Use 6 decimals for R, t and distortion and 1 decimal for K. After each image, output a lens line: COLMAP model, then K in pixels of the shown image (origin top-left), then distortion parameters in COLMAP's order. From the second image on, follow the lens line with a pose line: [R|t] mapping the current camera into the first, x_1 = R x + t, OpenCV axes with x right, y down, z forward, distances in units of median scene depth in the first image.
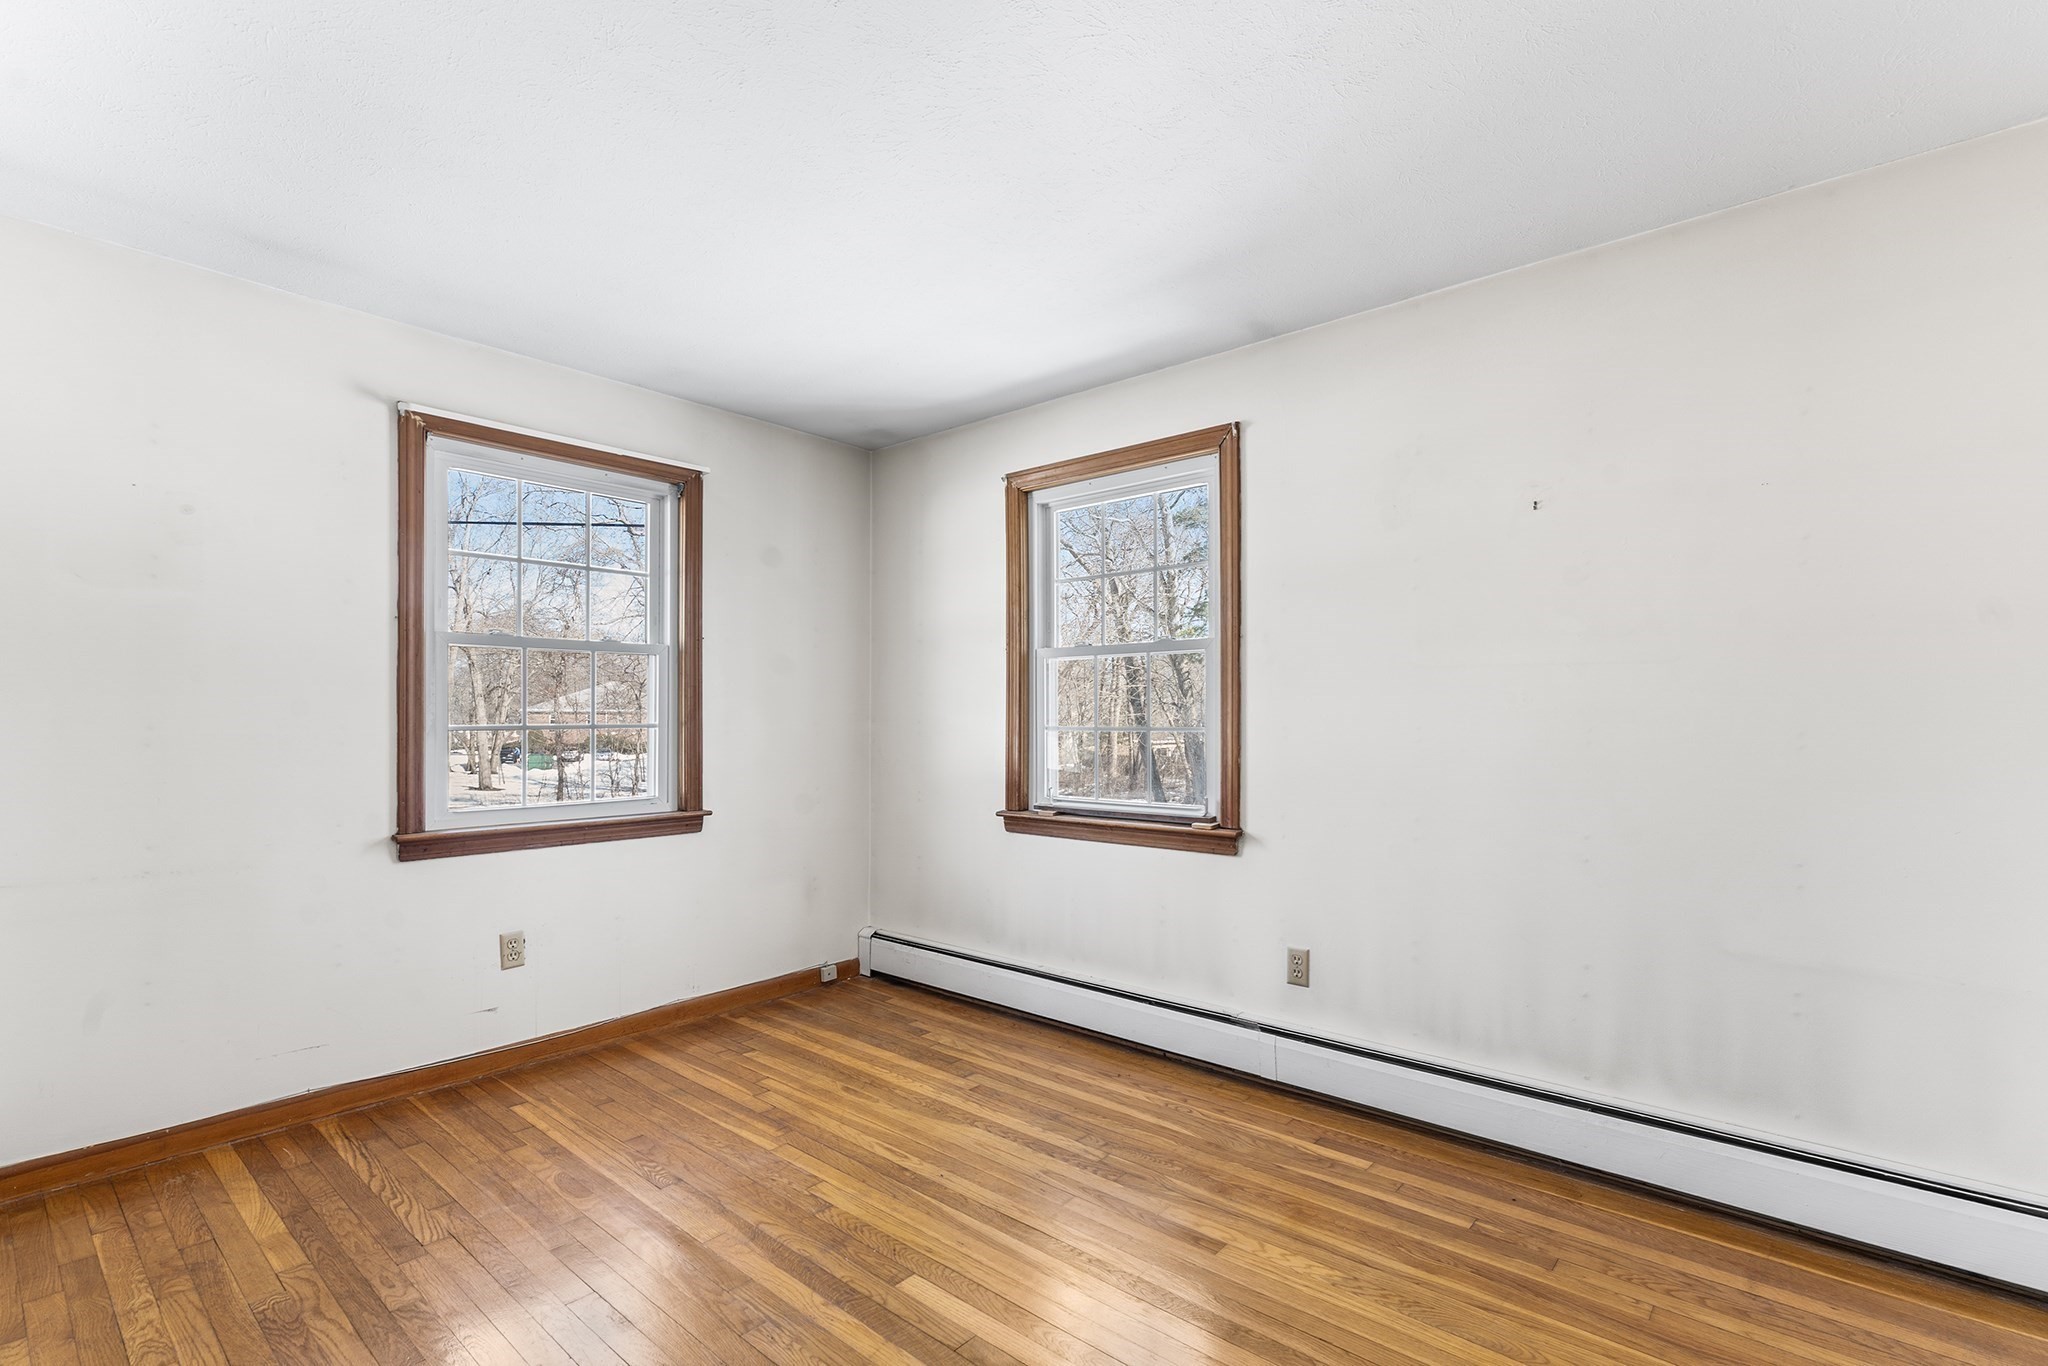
lens RADIAL K [[940.2, 0, 1024.5], [0, 940.2, 714.1], [0, 0, 1]] dist [-0.001238, -0.000349]
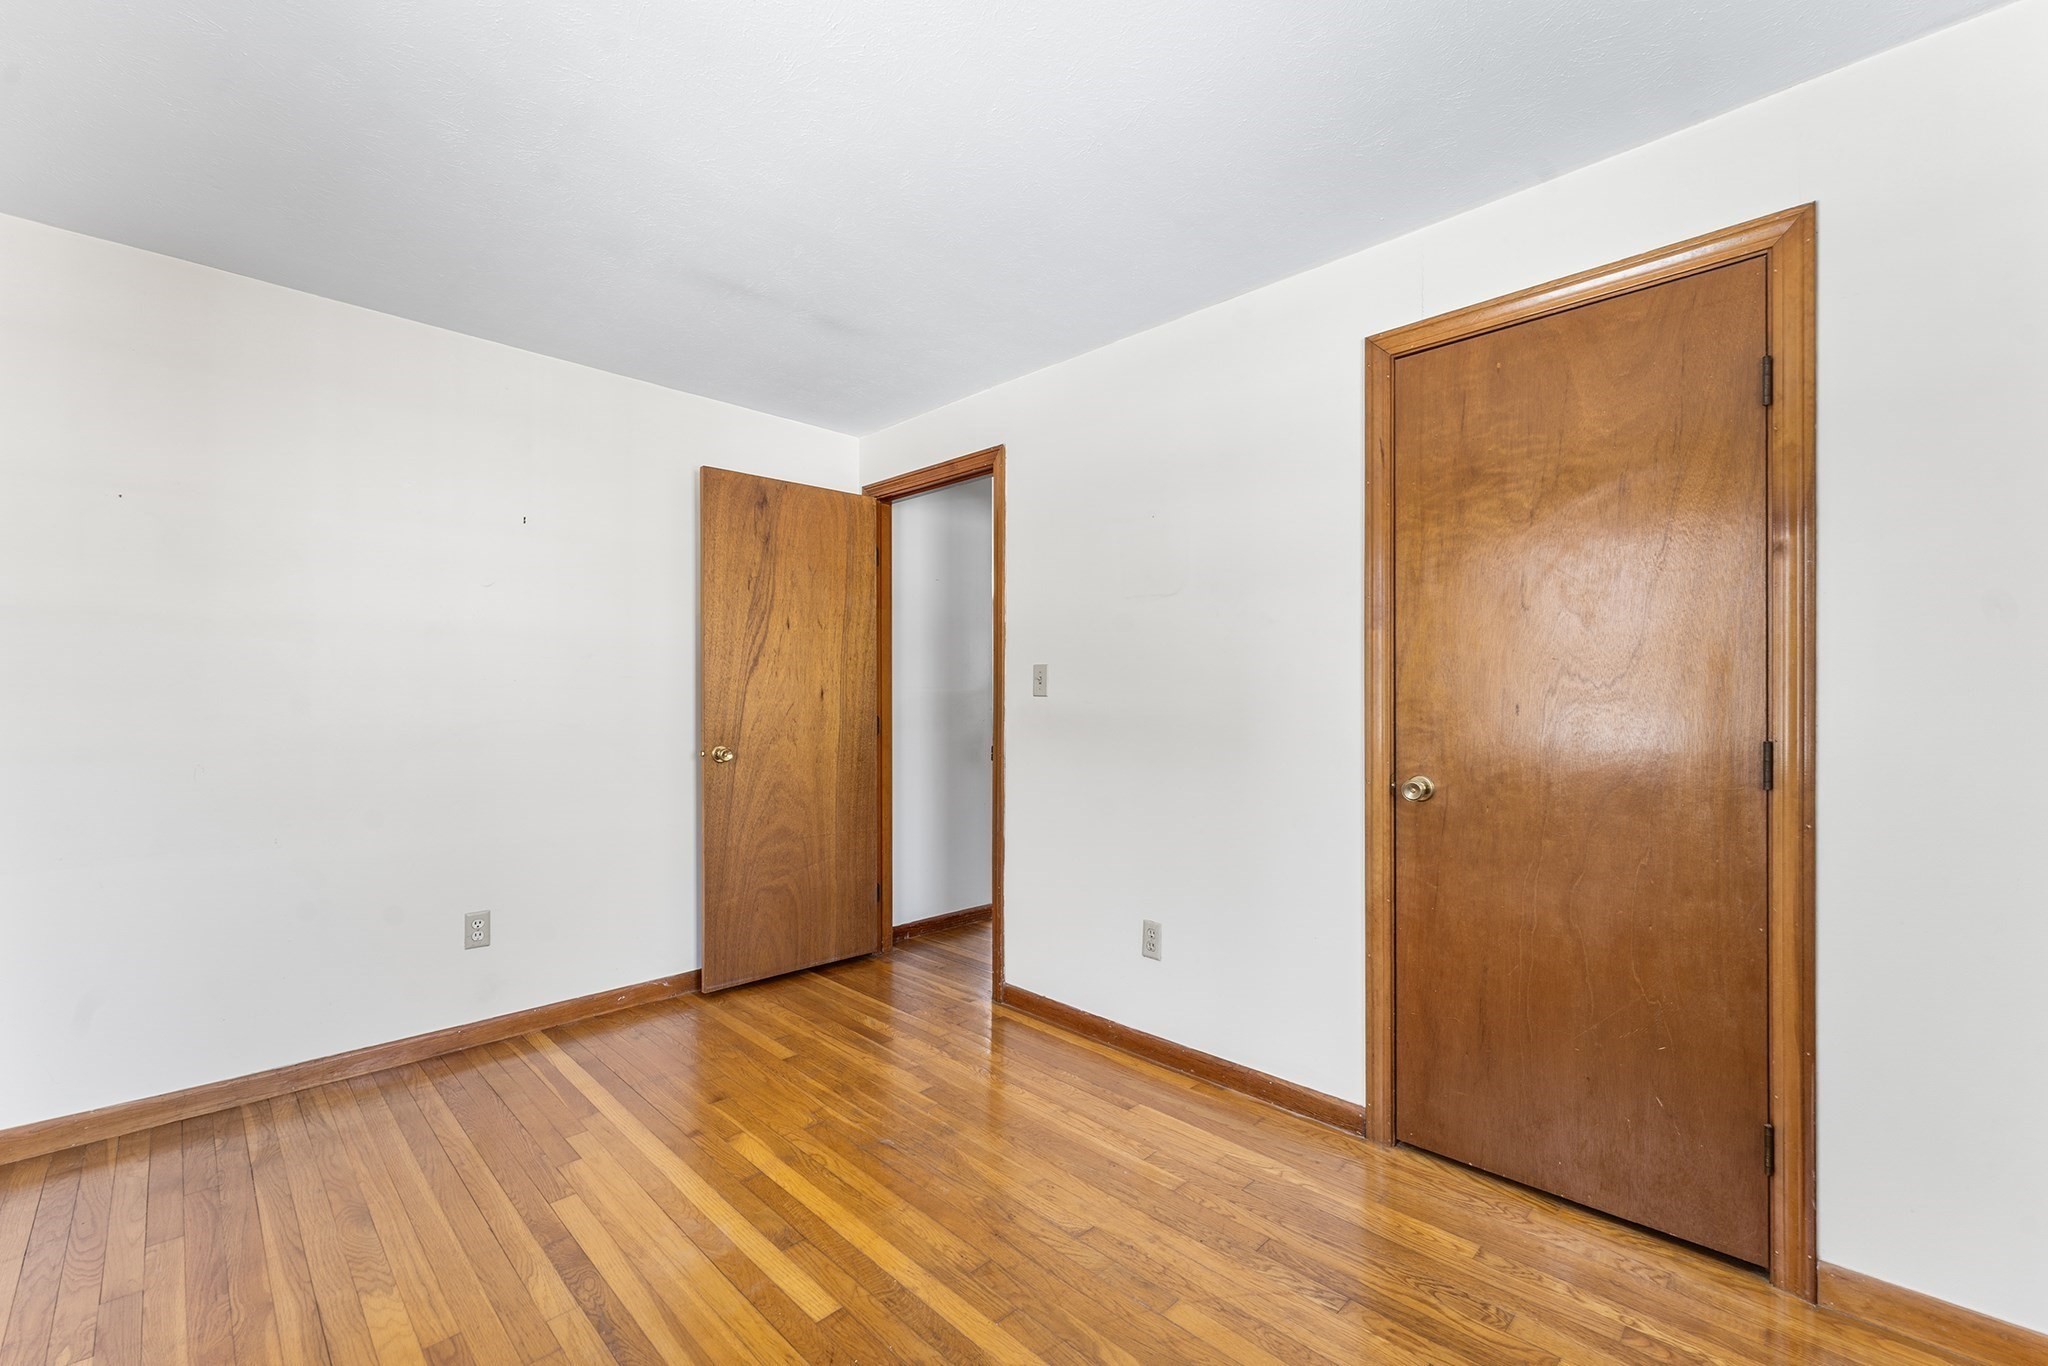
lens RADIAL K [[841.8, 0, 1023.1], [0, 841.8, 696.4], [0, 0, 1]] dist [0.002220, -0.000126]
pose [[-0.997825, -0.001730, 0.065890, -0.246535], [-0.002077, 0.999984, -0.005188, 0.004424], [-0.065880, -0.005314, -0.997813, 1.212169]]
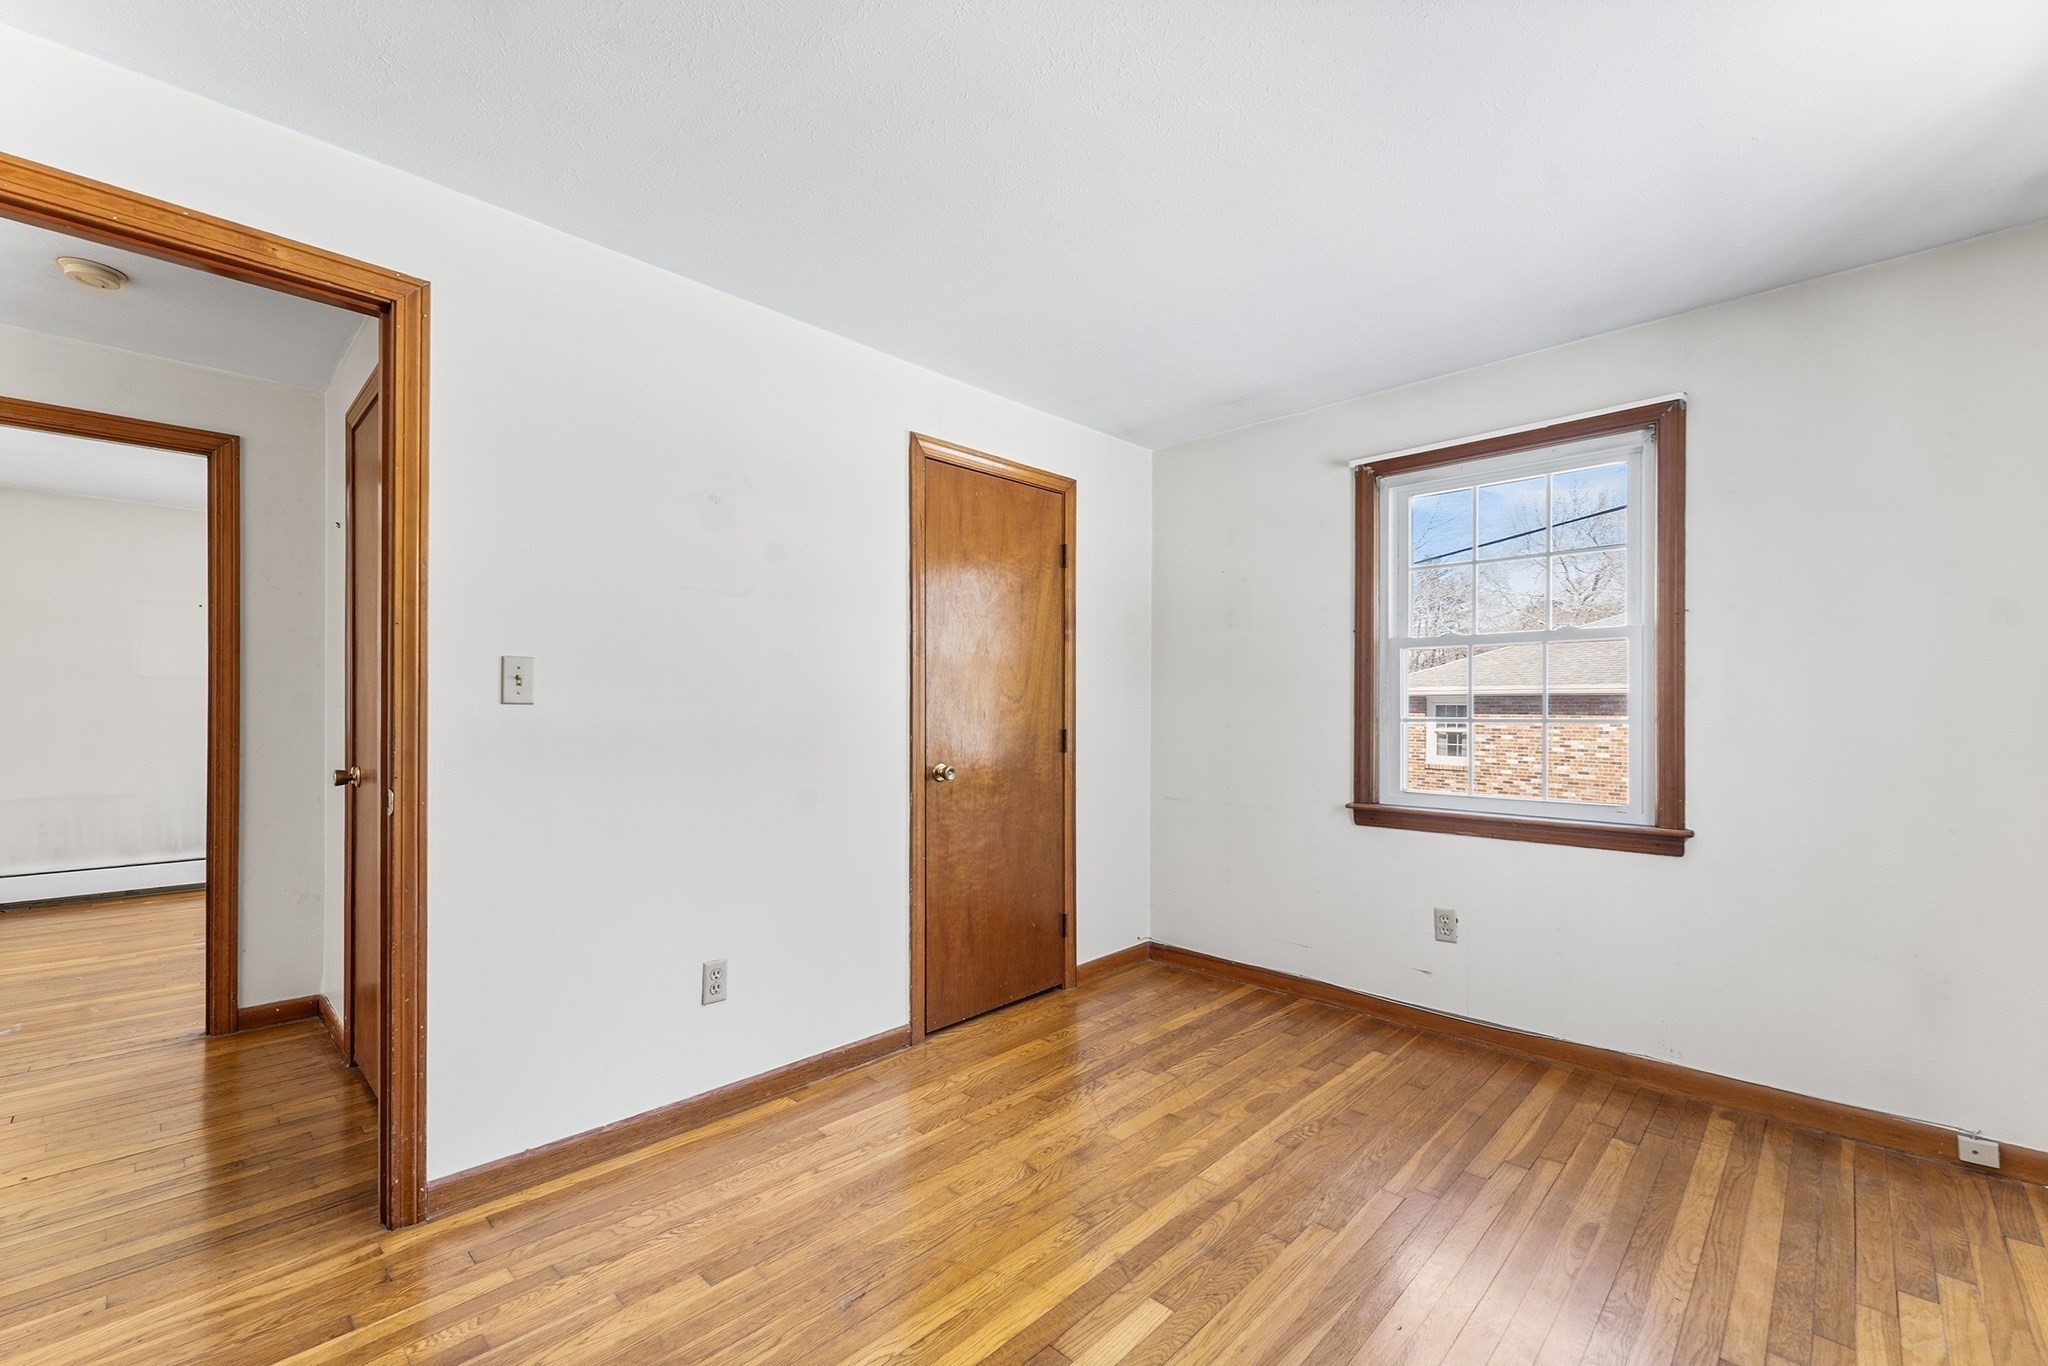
lens RADIAL K [[844.8, 0, 1022.0], [0, 844.8, 706.3], [0, 0, 1]] dist [0.002599, 0.000579]
pose [[-0.060551, -0.005139, -0.998152, 0.491458], [0.000111, 0.999987, -0.005155, 0.003710], [0.998165, -0.000423, -0.060549, 0.611639]]
